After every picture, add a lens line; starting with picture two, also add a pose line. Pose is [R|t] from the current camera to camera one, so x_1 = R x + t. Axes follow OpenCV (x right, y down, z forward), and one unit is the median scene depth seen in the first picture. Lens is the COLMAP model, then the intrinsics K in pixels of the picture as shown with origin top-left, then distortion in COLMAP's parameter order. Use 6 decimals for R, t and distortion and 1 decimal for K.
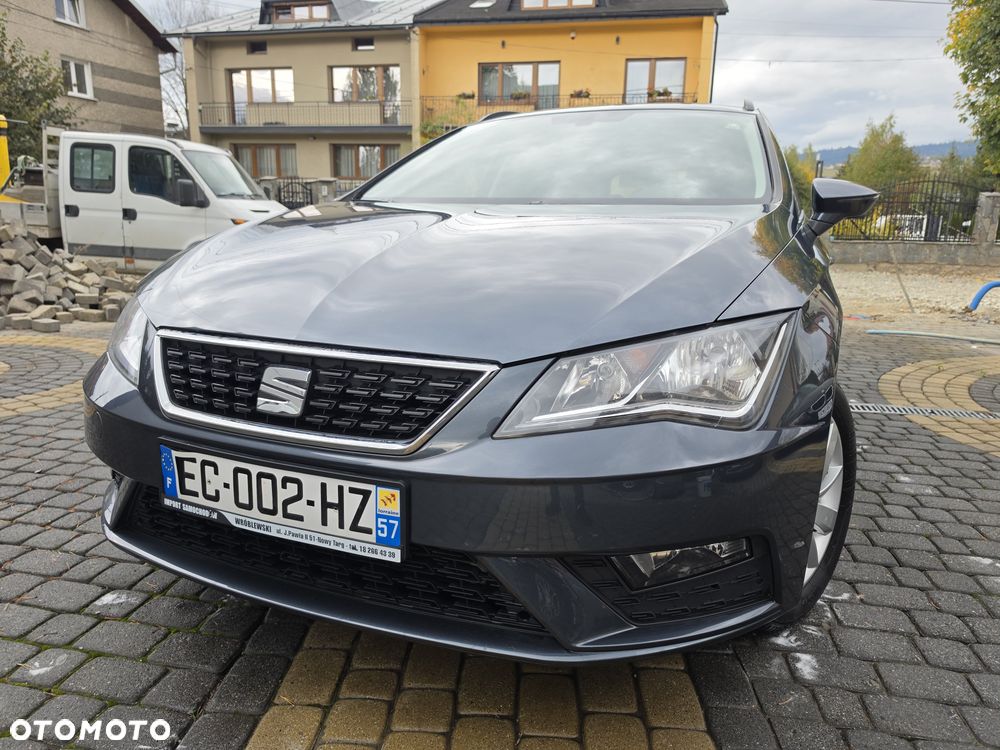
lens RADIAL K [[686.3, 0, 500.0], [0, 686.3, 375.0], [0, 0, 1]] dist [0.045033, -0.059738]
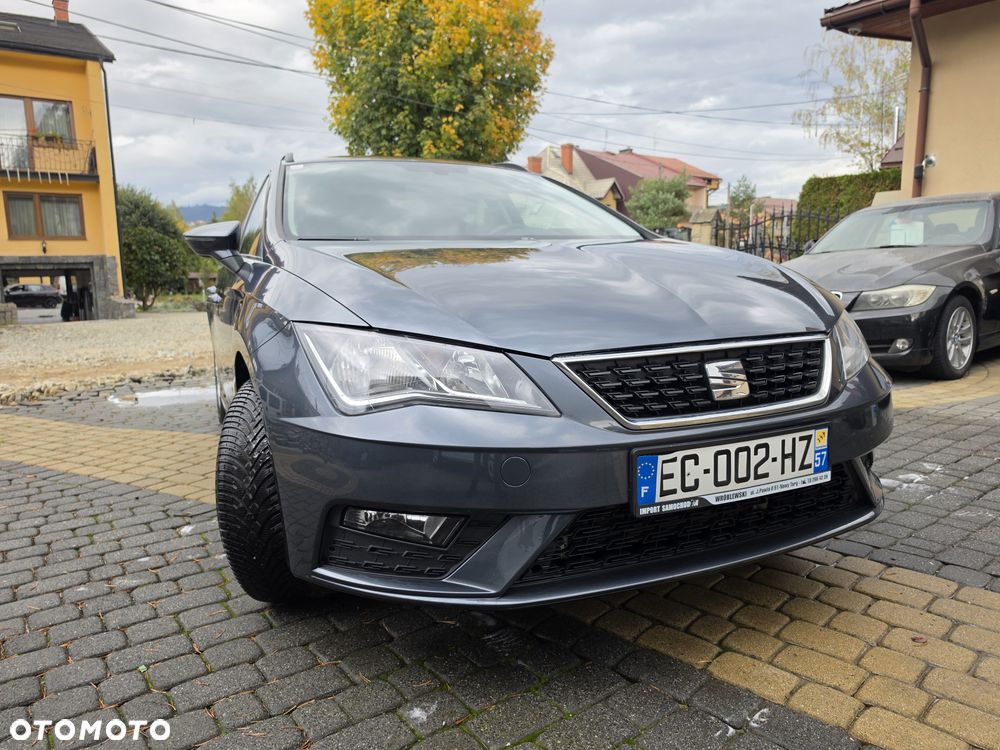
lens RADIAL K [[697.7, 0, 493.2], [0, 697.7, 377.2], [0, 0, 1]] dist [0.046243, -0.057919]
pose [[0.672038, -0.143894, 0.726401, -0.624939], [0.199215, 0.979907, 0.009806, -0.031825], [-0.713217, 0.138120, 0.687201, 0.186684]]
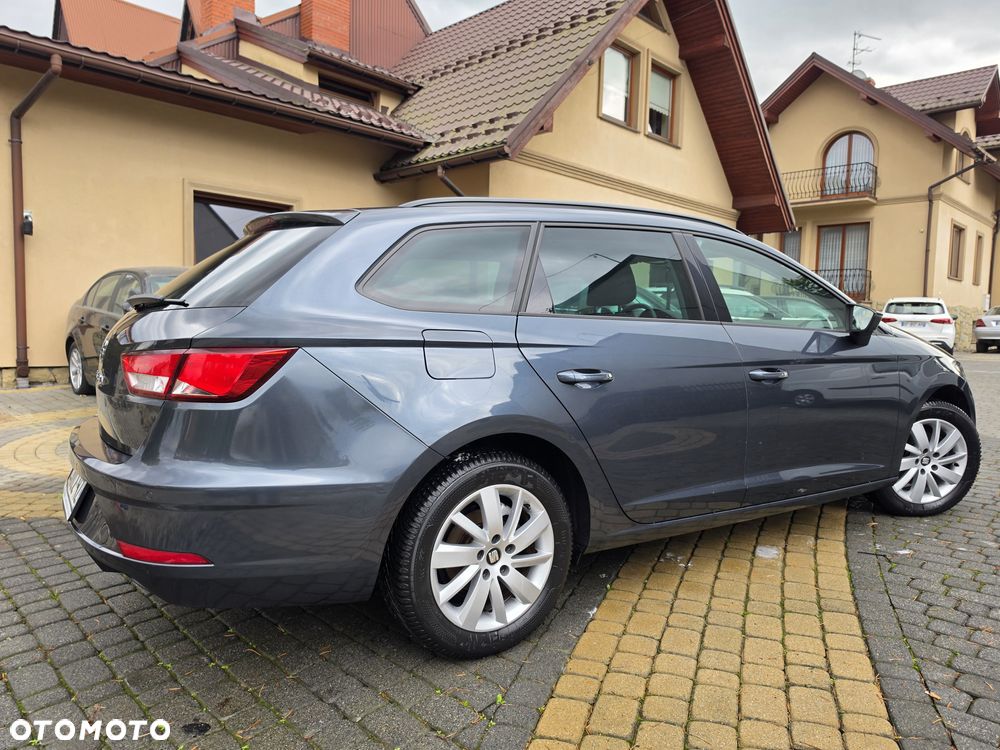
lens RADIAL K [[728.7, 0, 500.0], [0, 728.7, 375.0], [0, 0, 1]] dist [0.031065, -0.048446]
pose [[-0.852903, -0.072485, 0.517013, -0.301745], [0.083606, 0.958570, 0.272313, -0.536015], [-0.515332, 0.275481, -0.811507, 2.260467]]
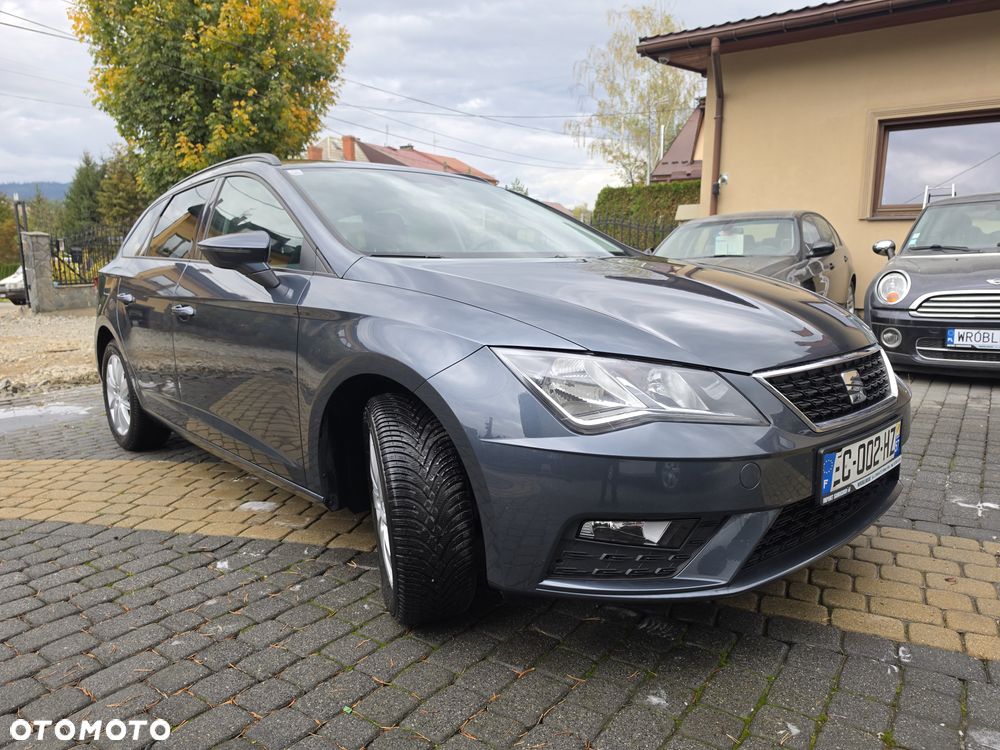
lens RADIAL K [[704.4, 0, 486.5], [0, 704.4, 379.9], [0, 0, 1]] dist [0.048292, -0.072840]
pose [[0.414588, -0.172190, 0.893570, -0.839227], [0.221031, 0.971584, 0.084672, -0.123173], [-0.882758, 0.162403, 0.440867, 0.428532]]
